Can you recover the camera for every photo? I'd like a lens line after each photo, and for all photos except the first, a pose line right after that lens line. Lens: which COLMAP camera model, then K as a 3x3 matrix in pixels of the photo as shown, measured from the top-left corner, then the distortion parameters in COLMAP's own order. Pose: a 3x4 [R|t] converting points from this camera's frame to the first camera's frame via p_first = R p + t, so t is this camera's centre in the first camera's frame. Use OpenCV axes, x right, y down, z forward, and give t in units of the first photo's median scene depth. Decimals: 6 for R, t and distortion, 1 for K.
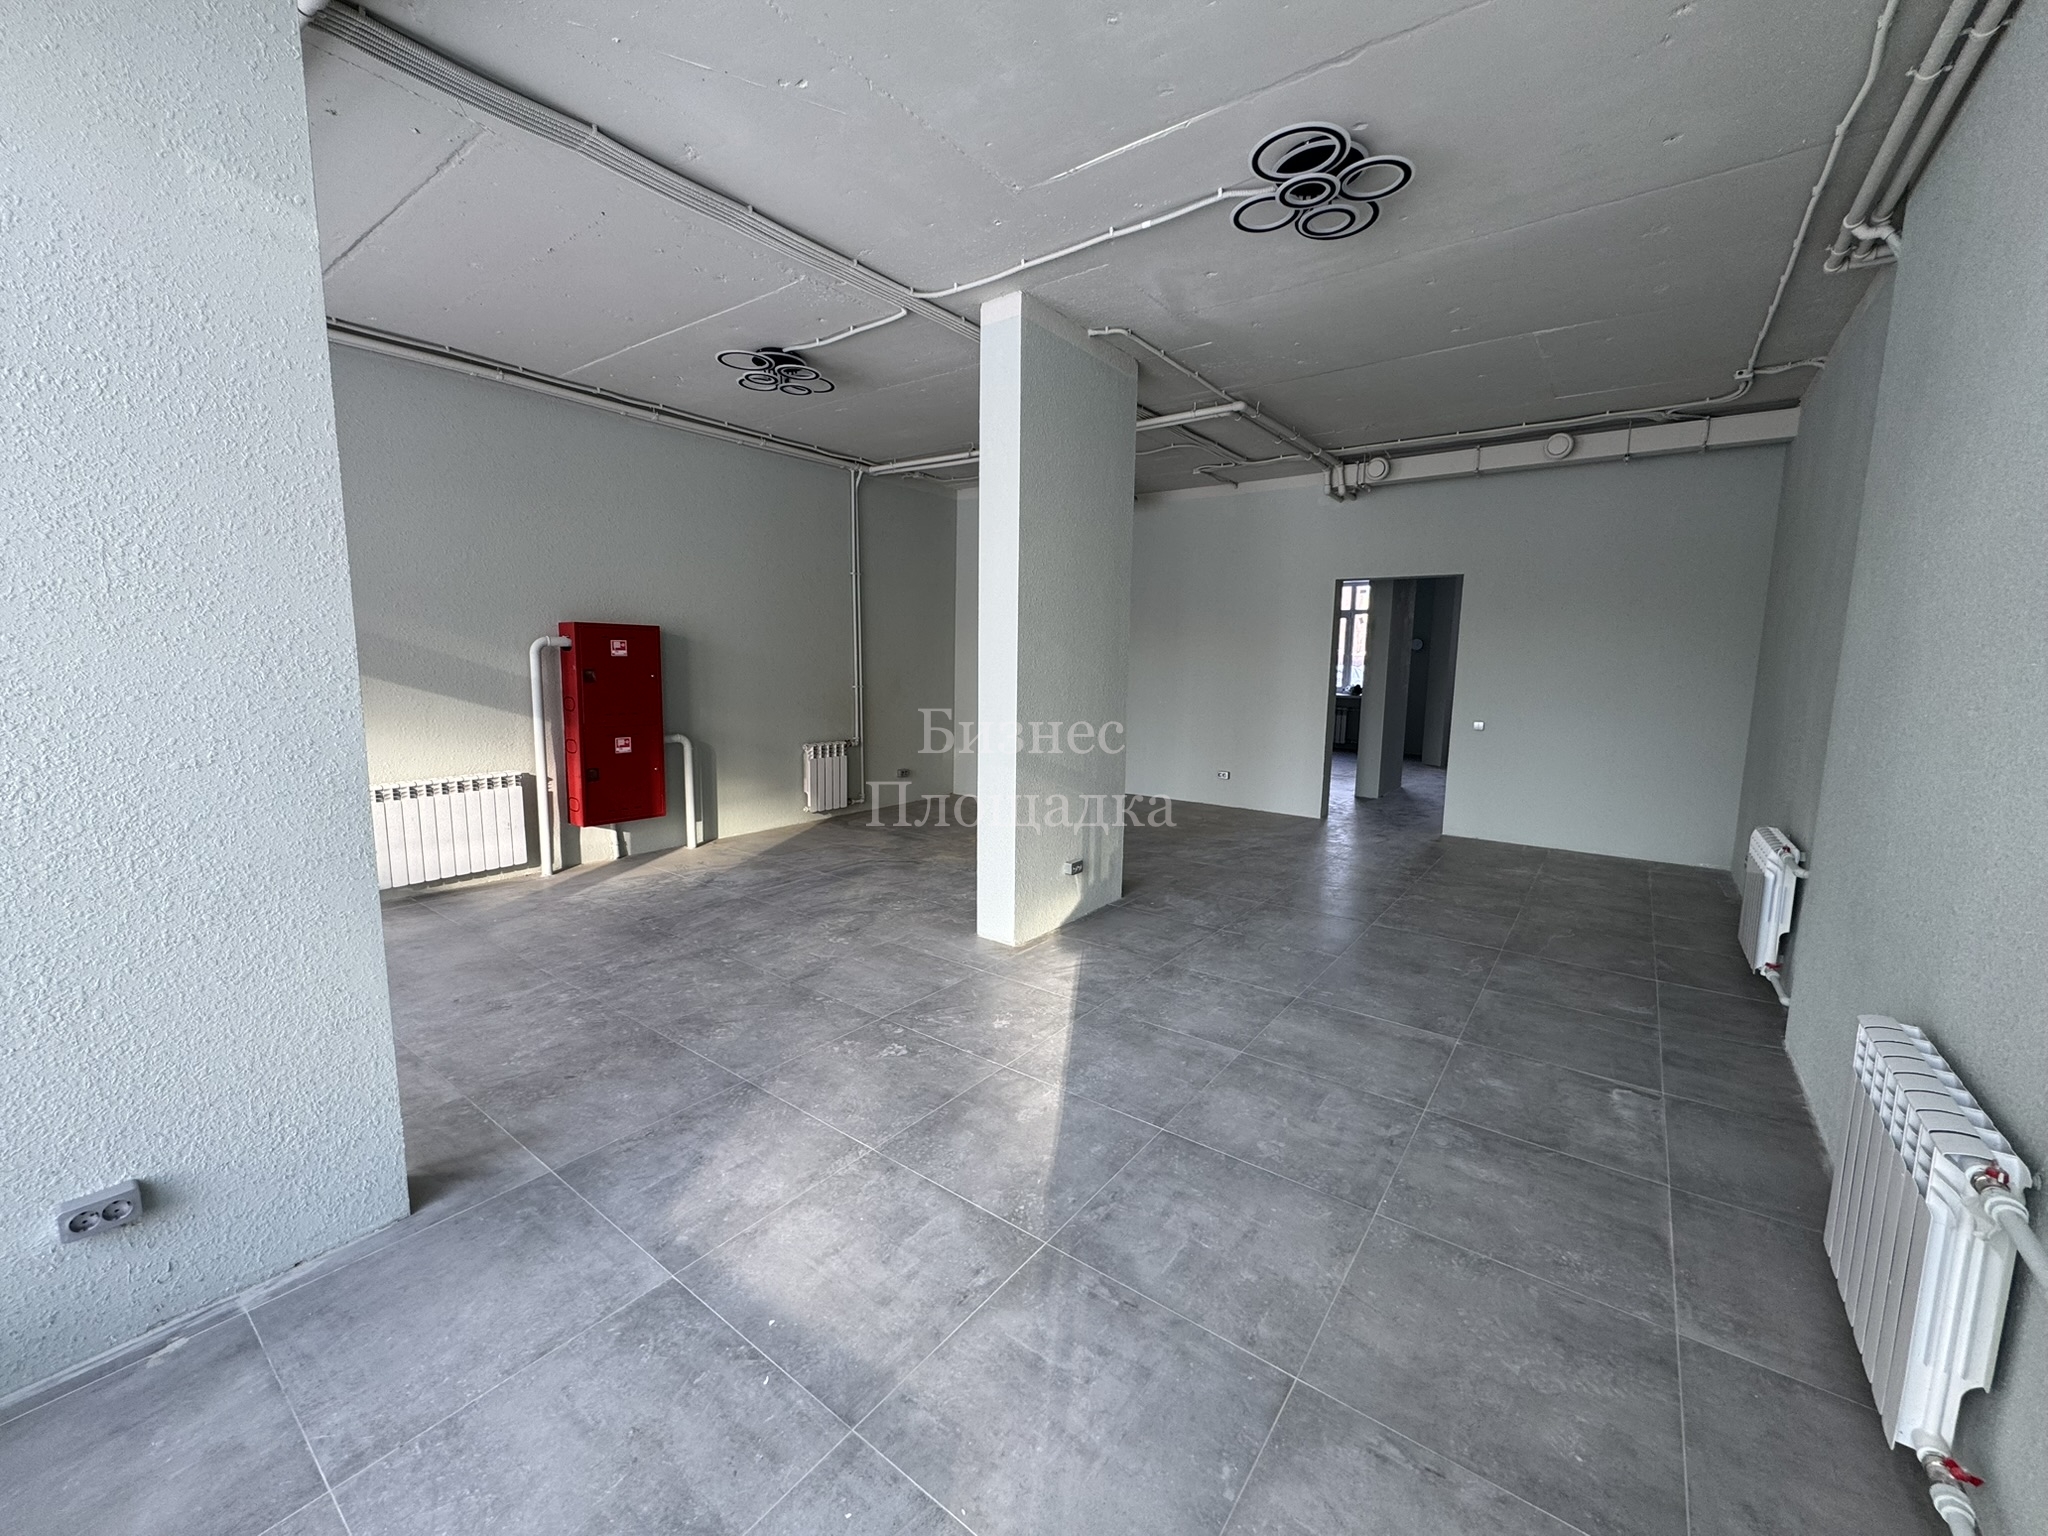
lens RADIAL K [[812.9, 0, 1022.5], [0, 812.9, 760.9], [0, 0, 1]] dist [-0.002852, 0.000899]
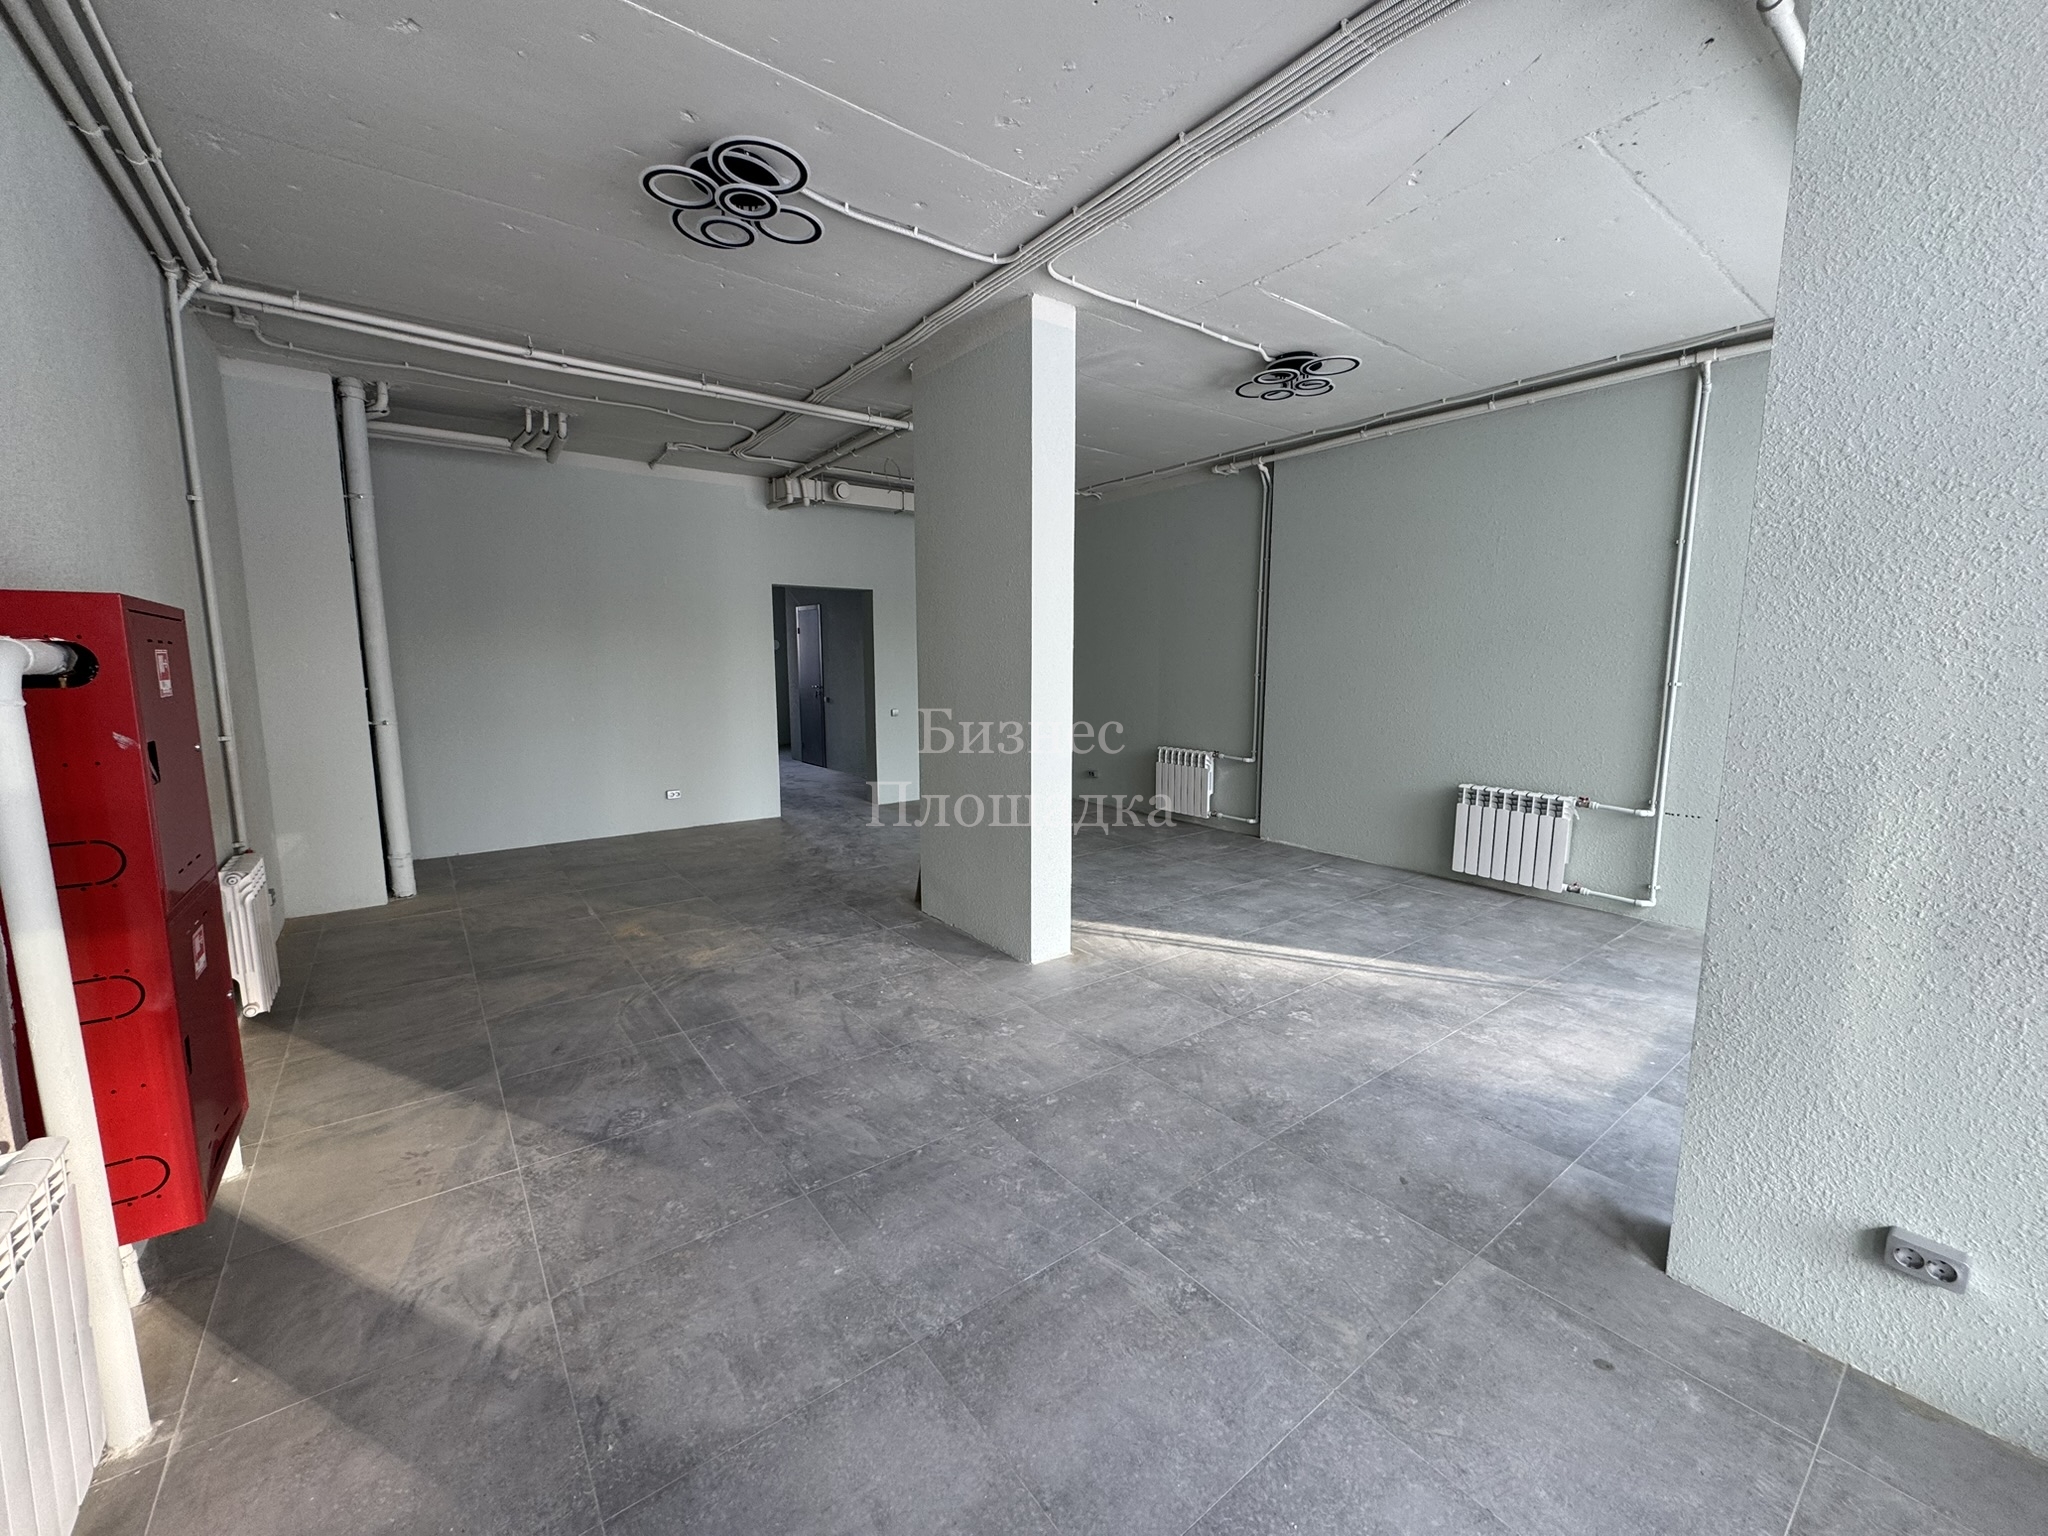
lens RADIAL K [[812.9, 0, 1022.8], [0, 812.9, 763.8], [0, 0, 1]] dist [-0.002852, 0.000899]
pose [[0.272011, -0.139436, 0.952139, -1.194375], [0.127403, 0.985955, 0.107991, -0.153416], [-0.953823, 0.091931, 0.285955, 0.928134]]
